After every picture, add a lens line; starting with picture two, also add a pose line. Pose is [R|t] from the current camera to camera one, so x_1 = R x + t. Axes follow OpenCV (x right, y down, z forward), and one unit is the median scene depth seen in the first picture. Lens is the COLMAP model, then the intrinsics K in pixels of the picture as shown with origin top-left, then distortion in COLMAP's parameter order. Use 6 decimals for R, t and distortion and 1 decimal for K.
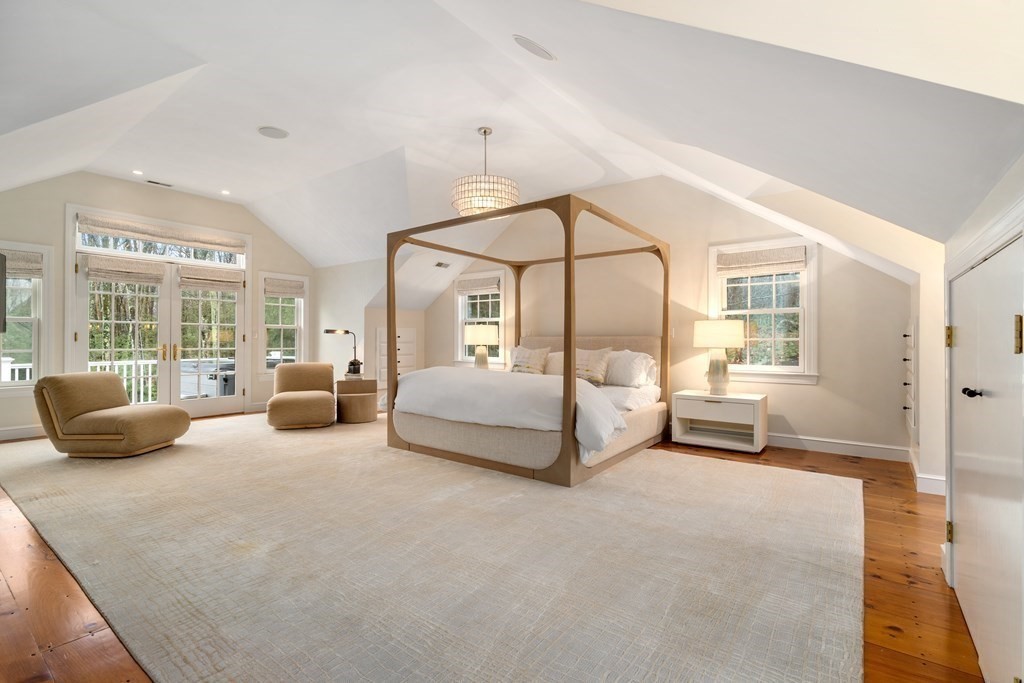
lens RADIAL K [[471.5, 0, 511.8], [0, 471.5, 338.8], [0, 0, 1]] dist [-0.003950, 0.001387]
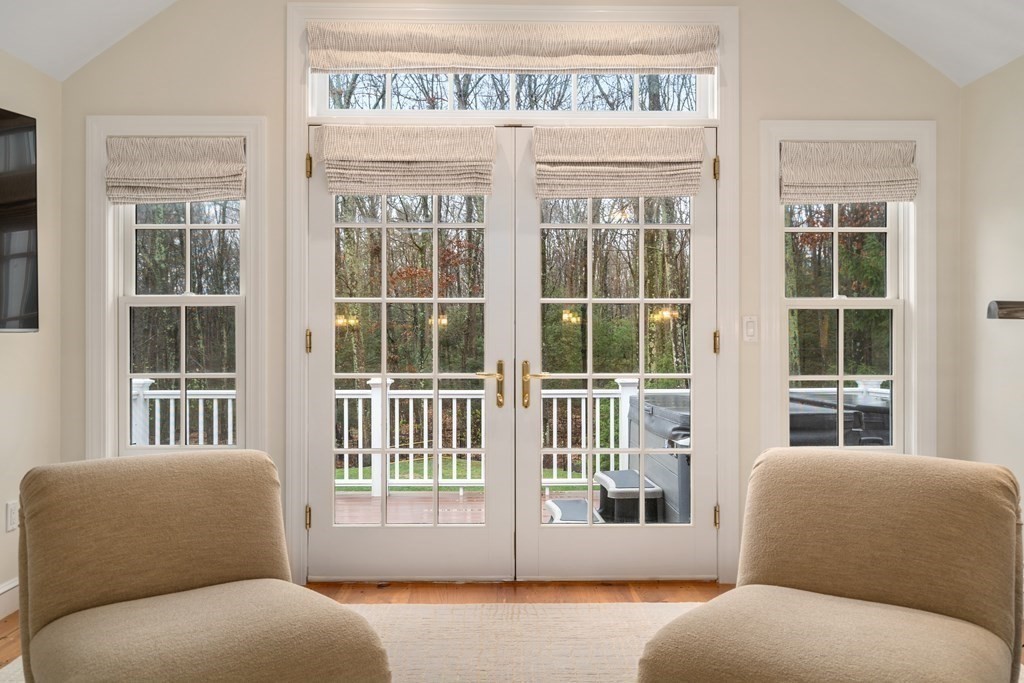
lens RADIAL K [[853.0, 0, 511.8], [0, 853.0, 340.5], [0, 0, 1]] dist [0.006155, -0.000603]
pose [[0.609077, -0.003722, -0.793102, -0.226301], [0.003146, 0.999992, -0.002277, -0.002129], [0.793105, -0.001108, 0.609084, 0.610346]]
